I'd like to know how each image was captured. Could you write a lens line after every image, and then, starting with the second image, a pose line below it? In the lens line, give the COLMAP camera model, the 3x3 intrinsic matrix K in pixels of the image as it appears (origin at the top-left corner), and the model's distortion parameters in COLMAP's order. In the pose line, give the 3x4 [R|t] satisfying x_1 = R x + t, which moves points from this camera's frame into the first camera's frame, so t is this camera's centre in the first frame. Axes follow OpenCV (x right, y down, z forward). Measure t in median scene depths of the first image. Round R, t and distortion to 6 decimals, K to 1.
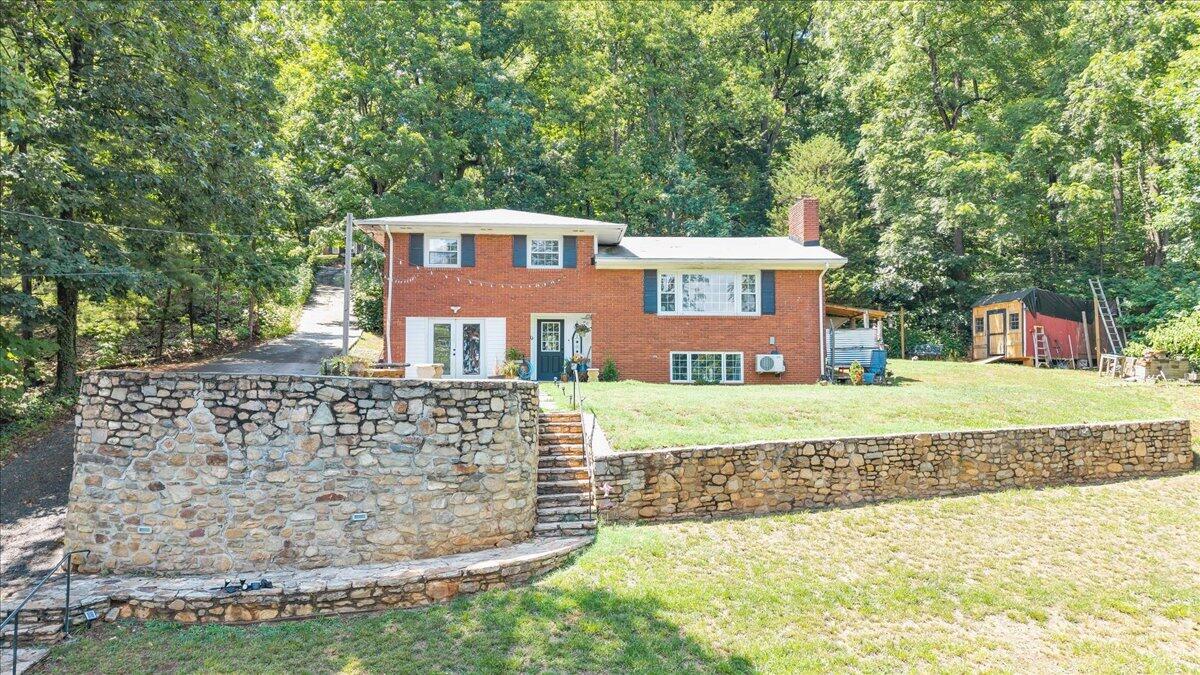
lens RADIAL K [[790.2, 0, 600.5], [0, 790.2, 337.2], [0, 0, 1]] dist [0.023399, -0.027460]
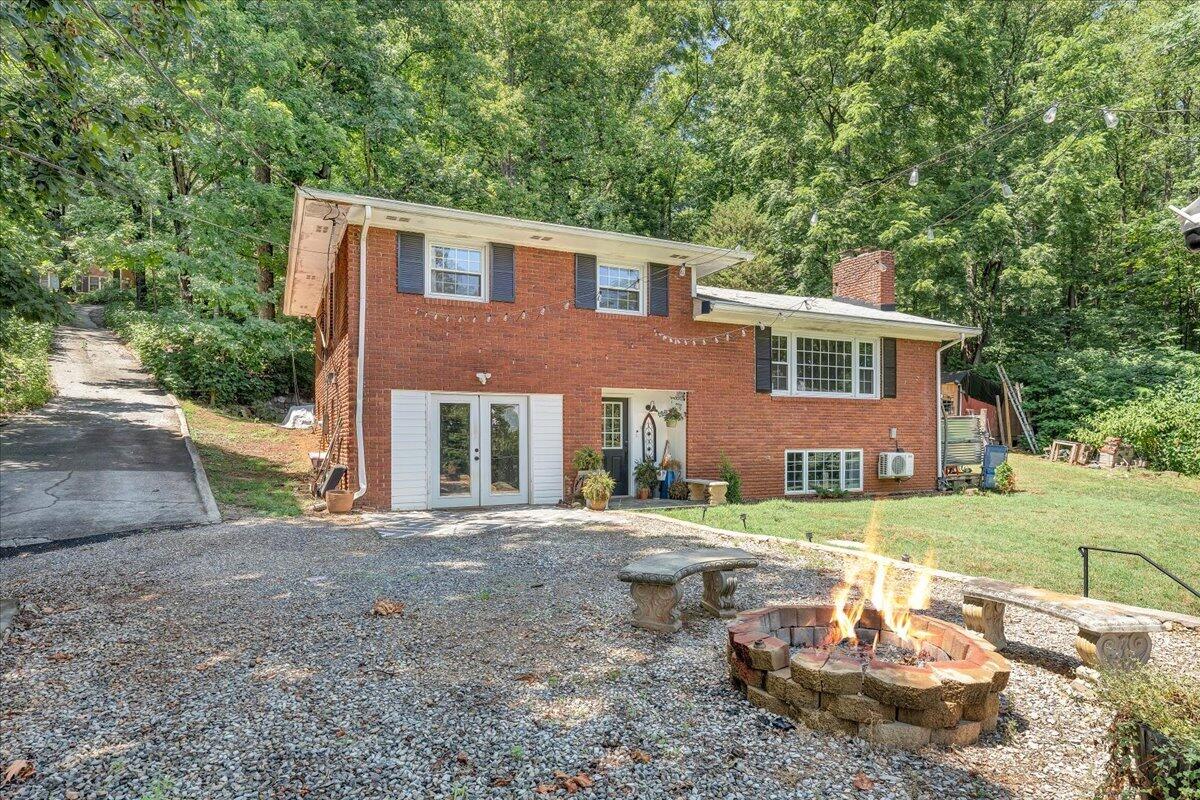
lens RADIAL K [[679.0, 0, 597.0], [0, 679.0, 431.0], [0, 0, 1]] dist [-0.000815, 0.000910]
pose [[0.927633, 0.003109, 0.373479, -0.284380], [-0.021419, 0.998763, 0.044883, -0.020756], [-0.372878, -0.049635, 0.926552, 0.524016]]
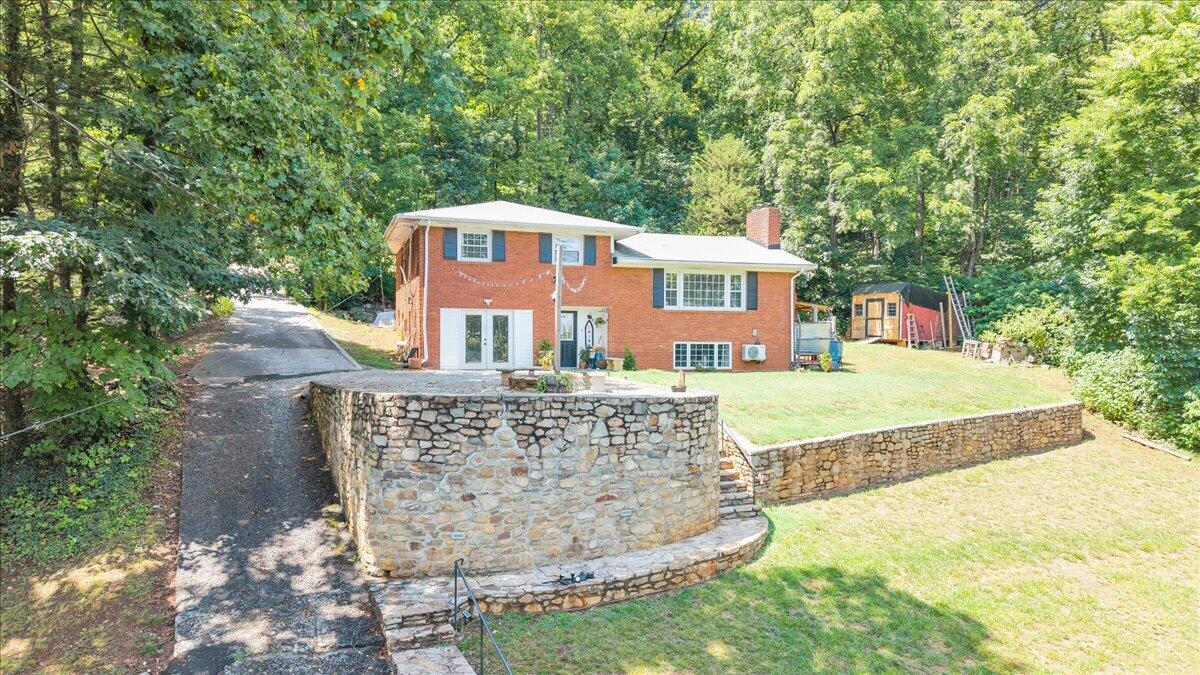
lens RADIAL K [[790.2, 0, 602.8], [0, 790.2, 331.5], [0, 0, 1]] dist [0.023399, -0.027460]
pose [[0.962918, 0.008172, 0.269669, -0.317115], [-0.022133, 0.998565, 0.048773, -0.049904], [-0.268884, -0.052933, 0.961717, -0.057897]]
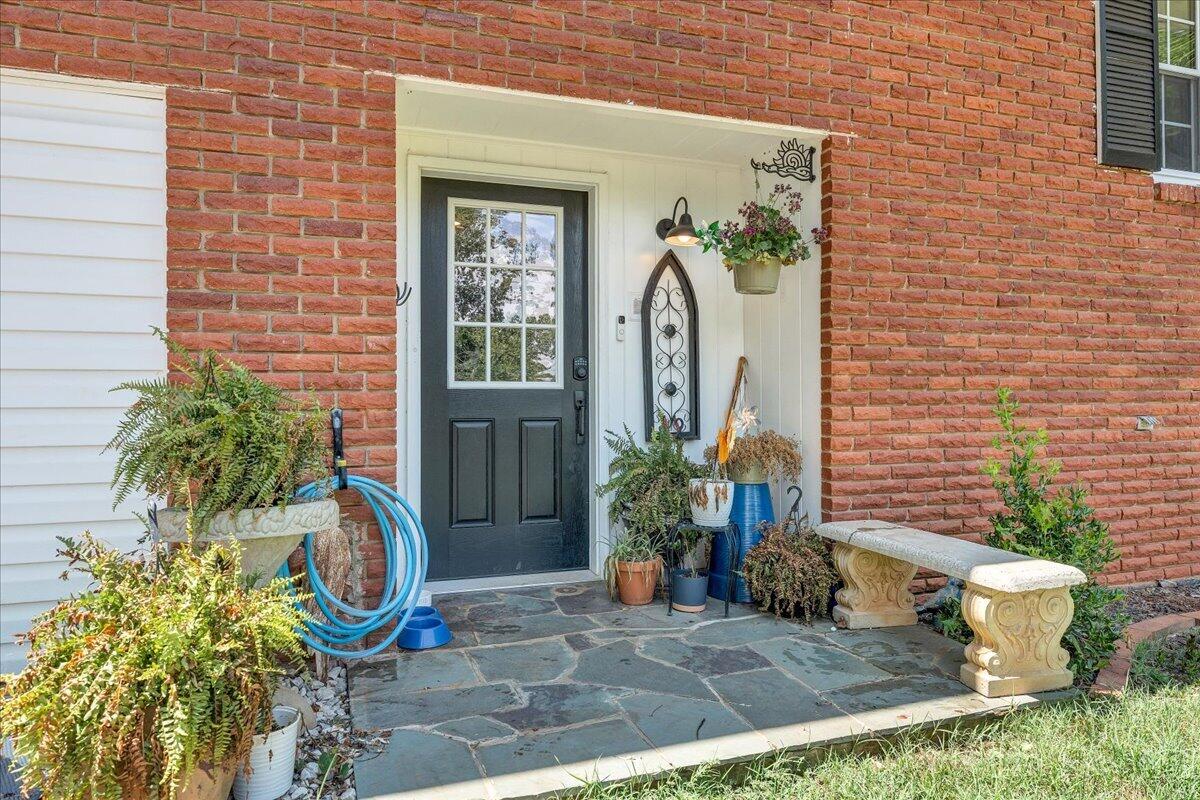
lens RADIAL K [[679.0, 0, 606.3], [0, 679.0, 375.1], [0, 0, 1]] dist [-0.000815, 0.000910]
pose [[0.965388, 0.007467, 0.260711, -0.082659], [-0.015360, 0.999483, 0.028250, 0.011841], [-0.260365, -0.031277, 0.965004, 0.896573]]
